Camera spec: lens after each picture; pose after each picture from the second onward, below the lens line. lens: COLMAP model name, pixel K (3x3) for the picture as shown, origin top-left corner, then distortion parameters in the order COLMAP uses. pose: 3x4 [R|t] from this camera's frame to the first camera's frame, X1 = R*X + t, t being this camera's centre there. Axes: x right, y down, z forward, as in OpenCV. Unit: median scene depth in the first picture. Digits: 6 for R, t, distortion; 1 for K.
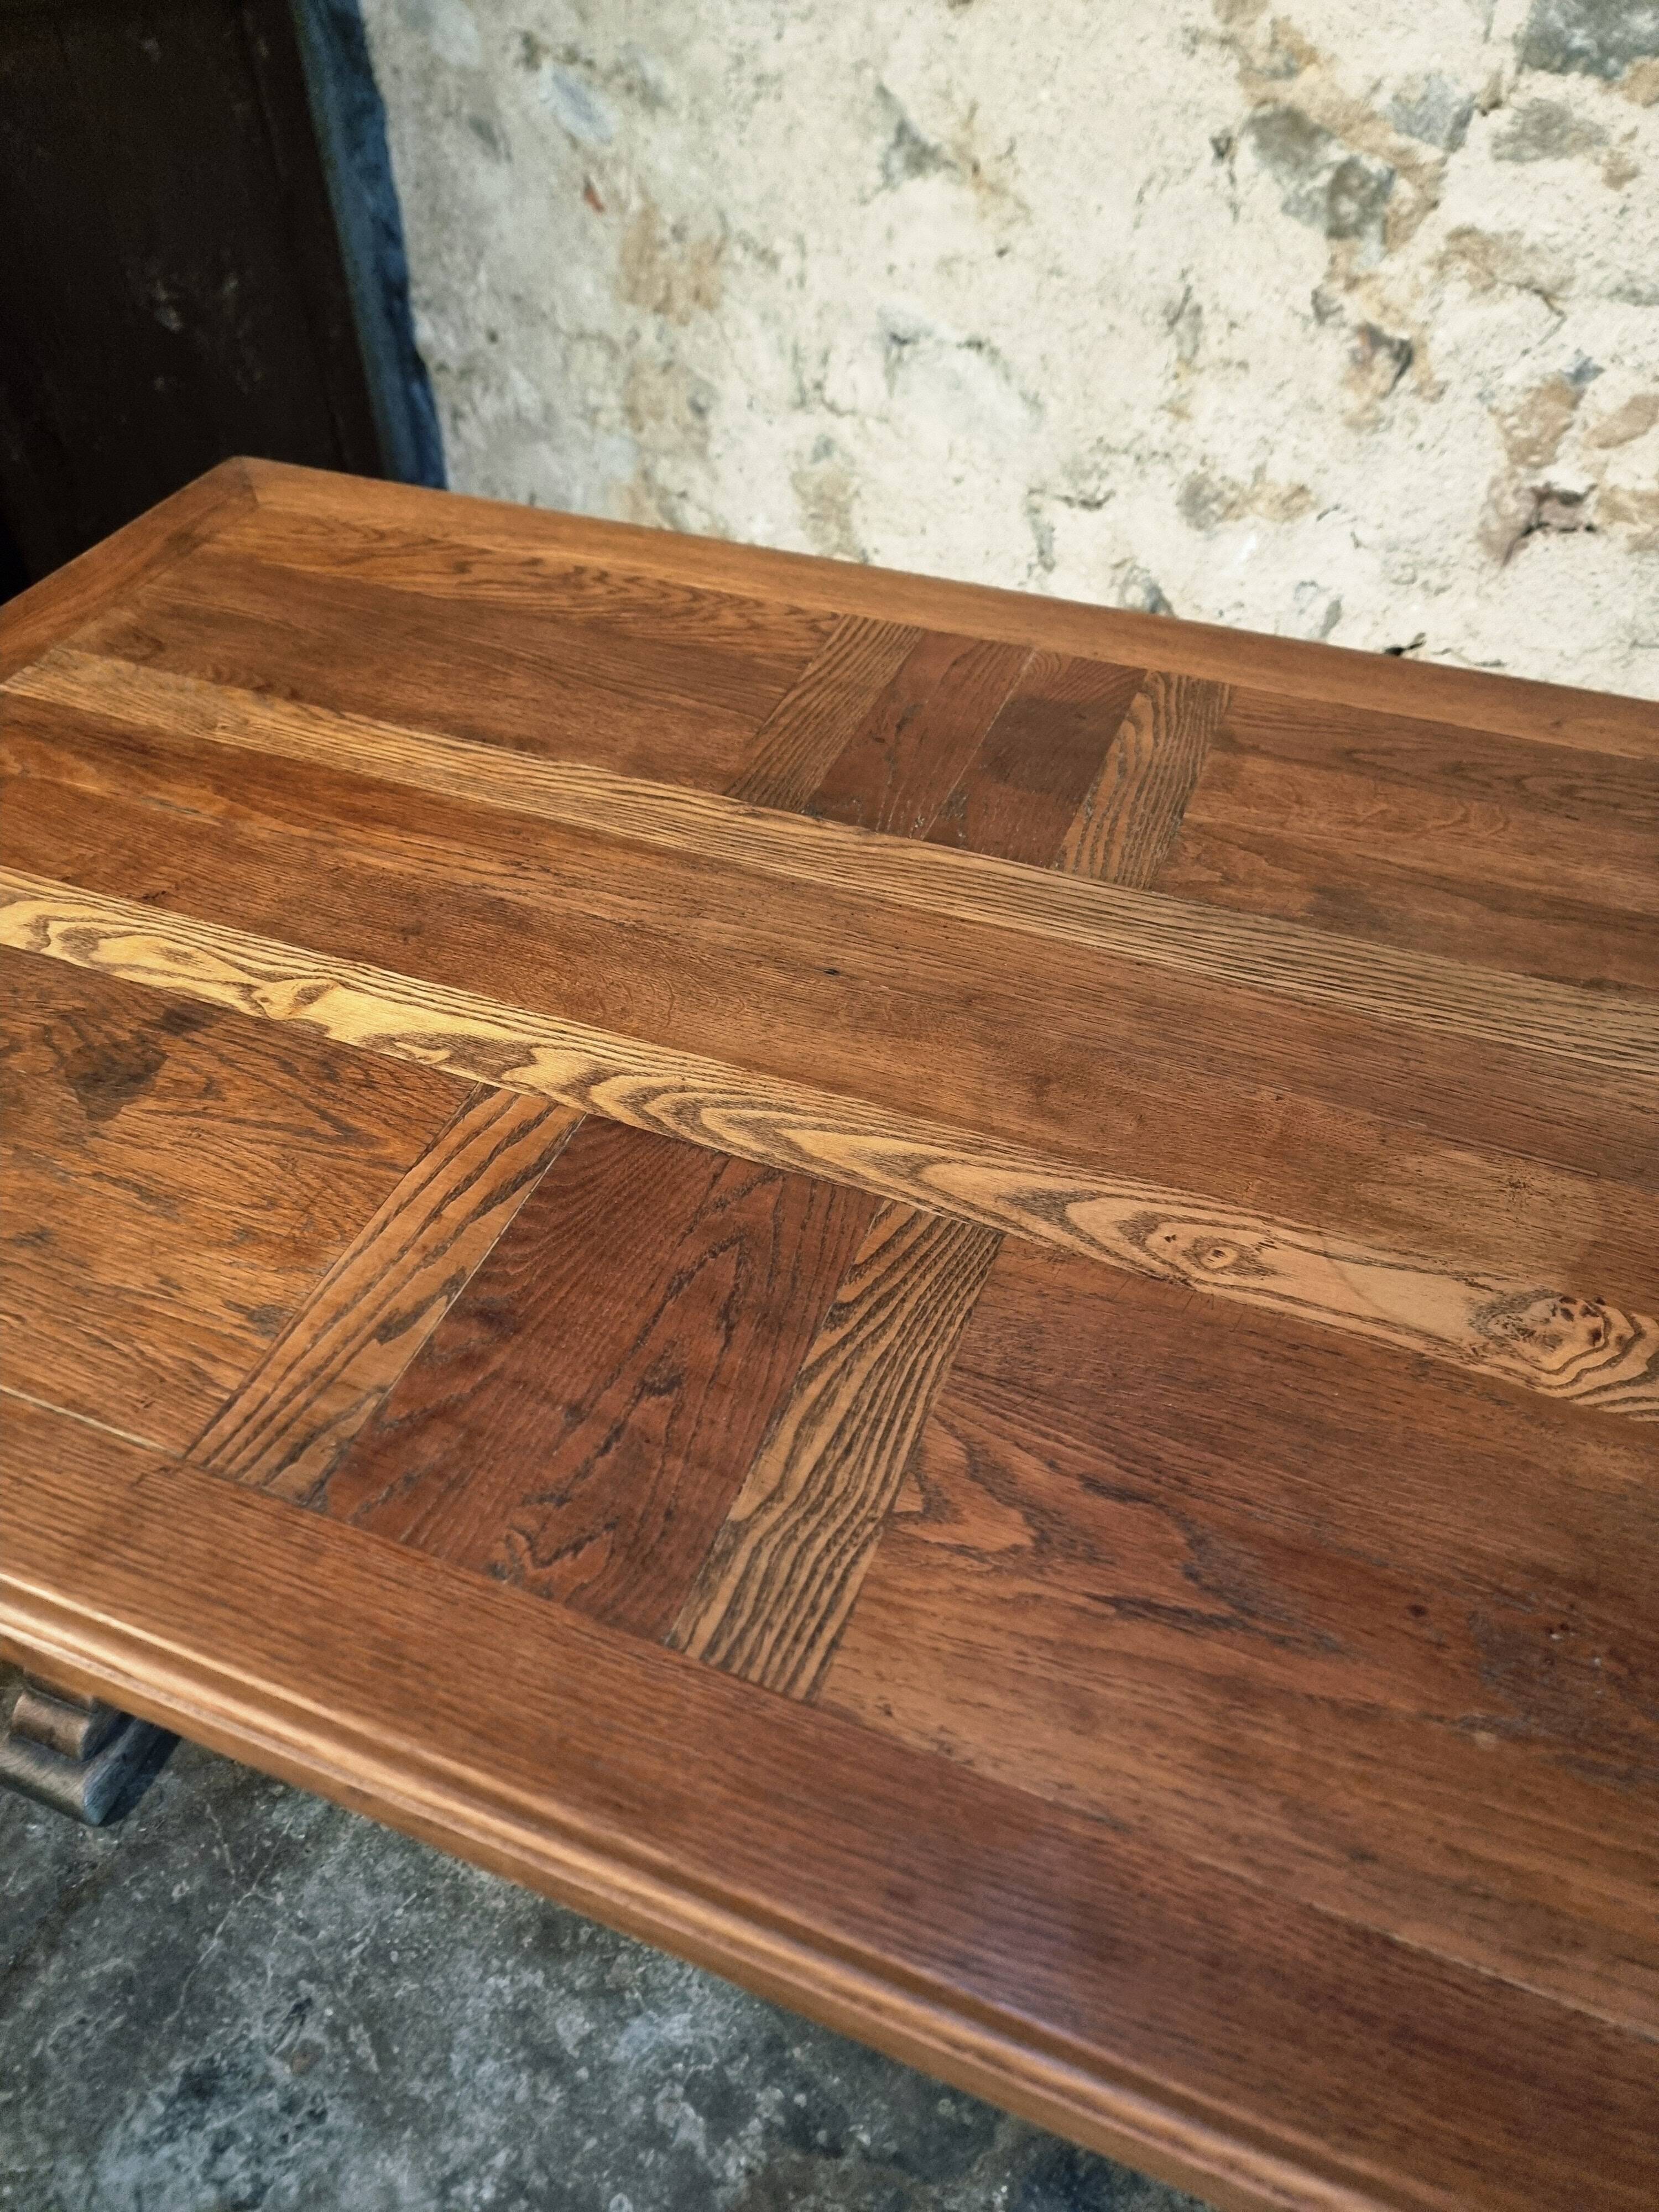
lens RADIAL K [[1542.3, 0, 809.1], [0, 1542.3, 1122.8], [0, 0, 1]] dist [0.070344, -0.070789]
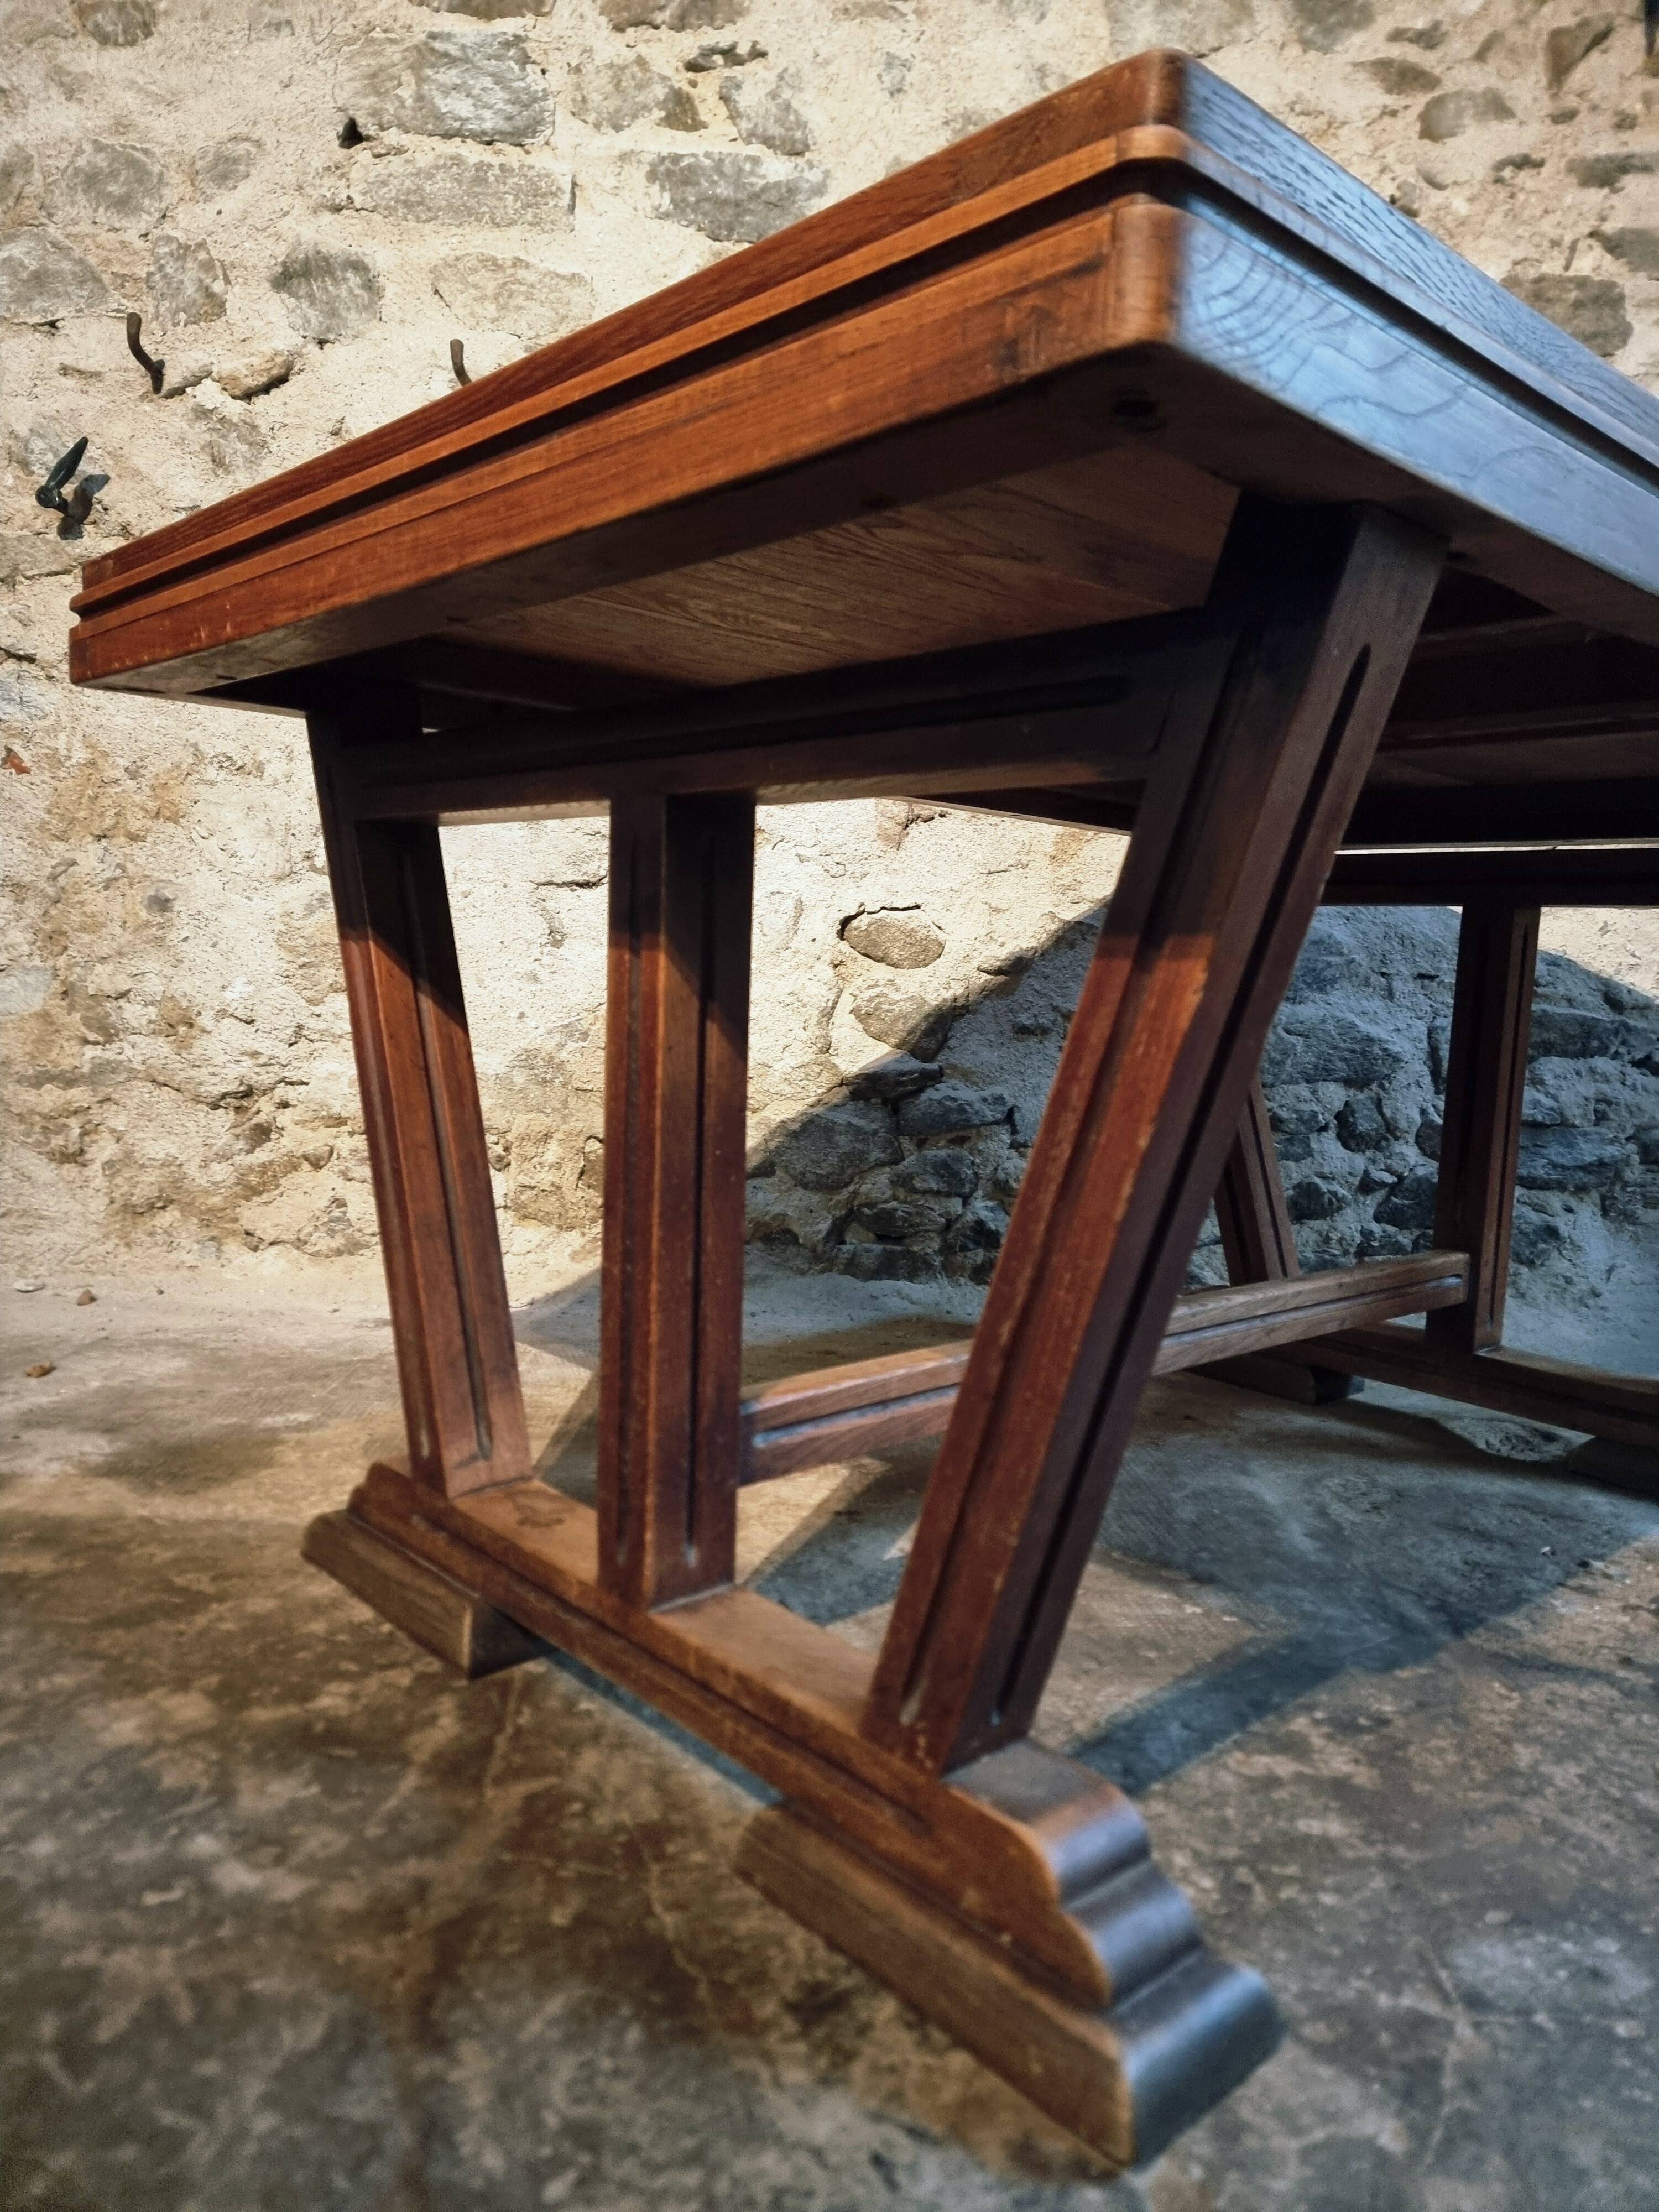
lens RADIAL K [[1517.9, 0, 830.0], [0, 1517.9, 1107.0], [0, 0, 1]] dist [0.093105, -0.090607]
pose [[0.726061, -0.022146, 0.687274, -0.724702], [0.459271, 0.759479, -0.460718, 0.561569], [-0.511767, 0.650154, 0.561599, 0.362477]]
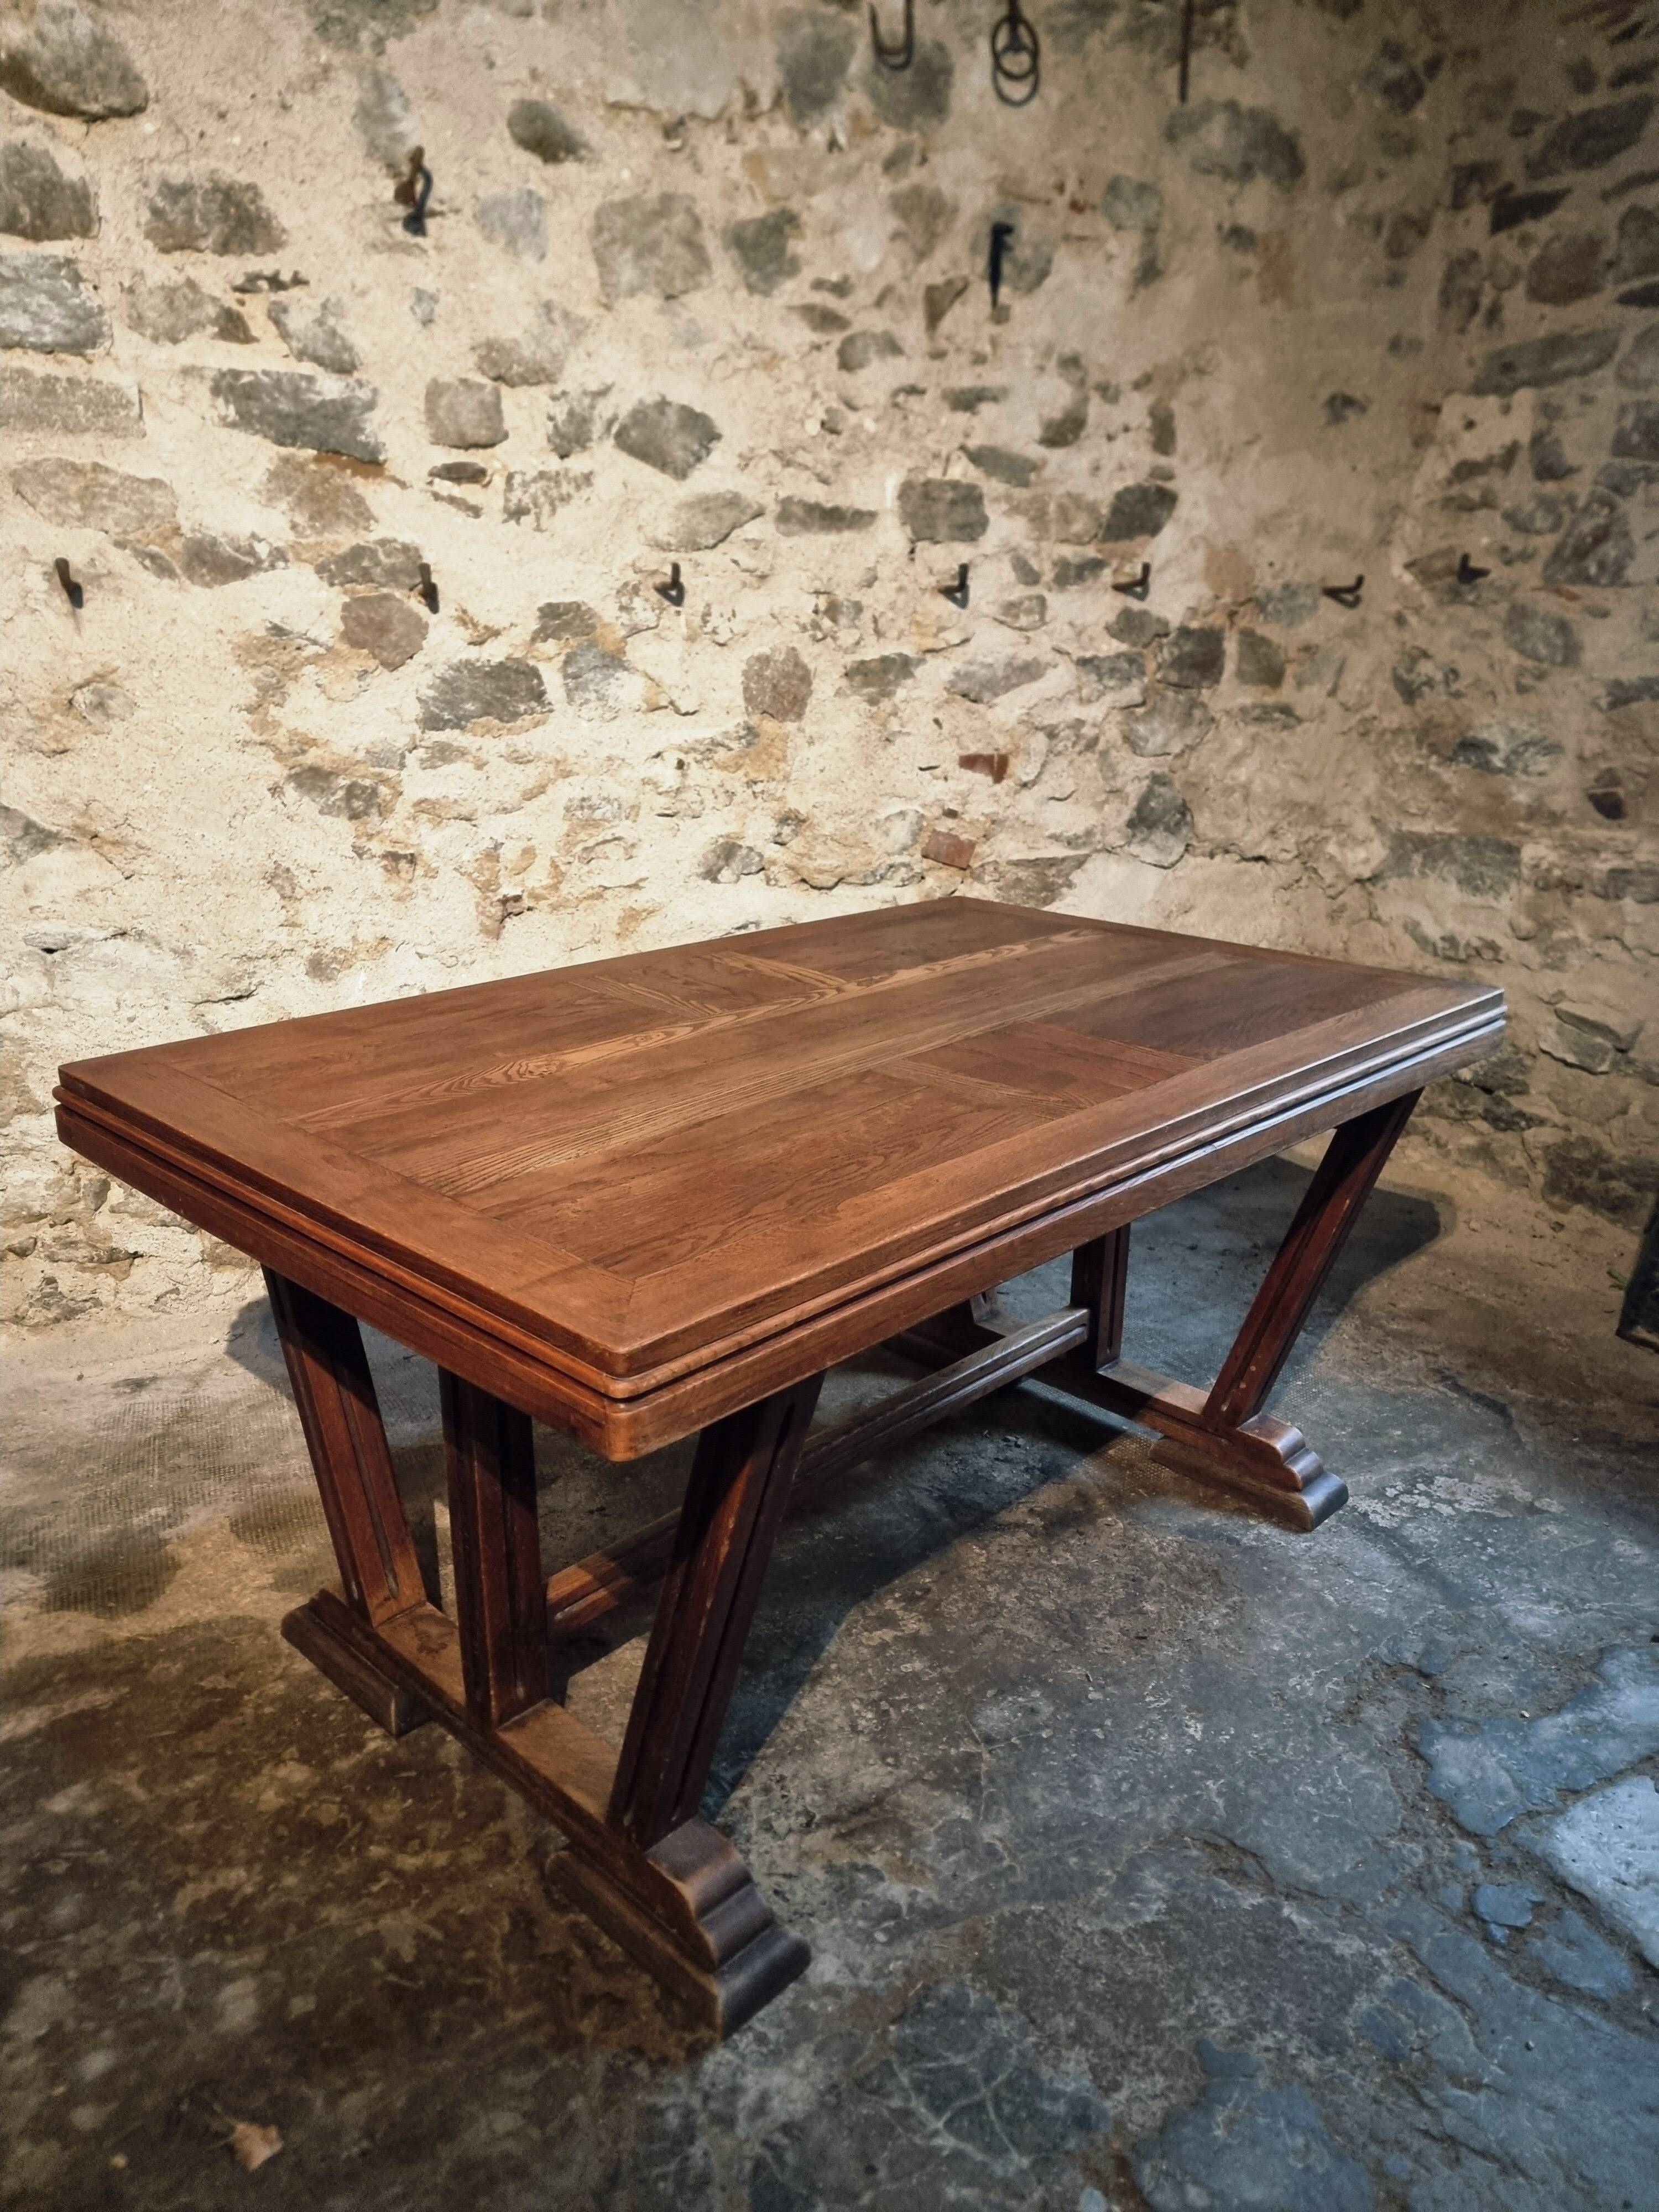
lens RADIAL K [[1532.9, 0, 833.8], [0, 1532.9, 1110.6], [0, 0, 1]] dist [0.069029, -0.069411]
pose [[0.414399, -0.260971, 0.871876, -1.241163], [0.646378, 0.758801, -0.080096, 0.265407], [-0.640678, 0.596754, 0.483133, -0.105692]]
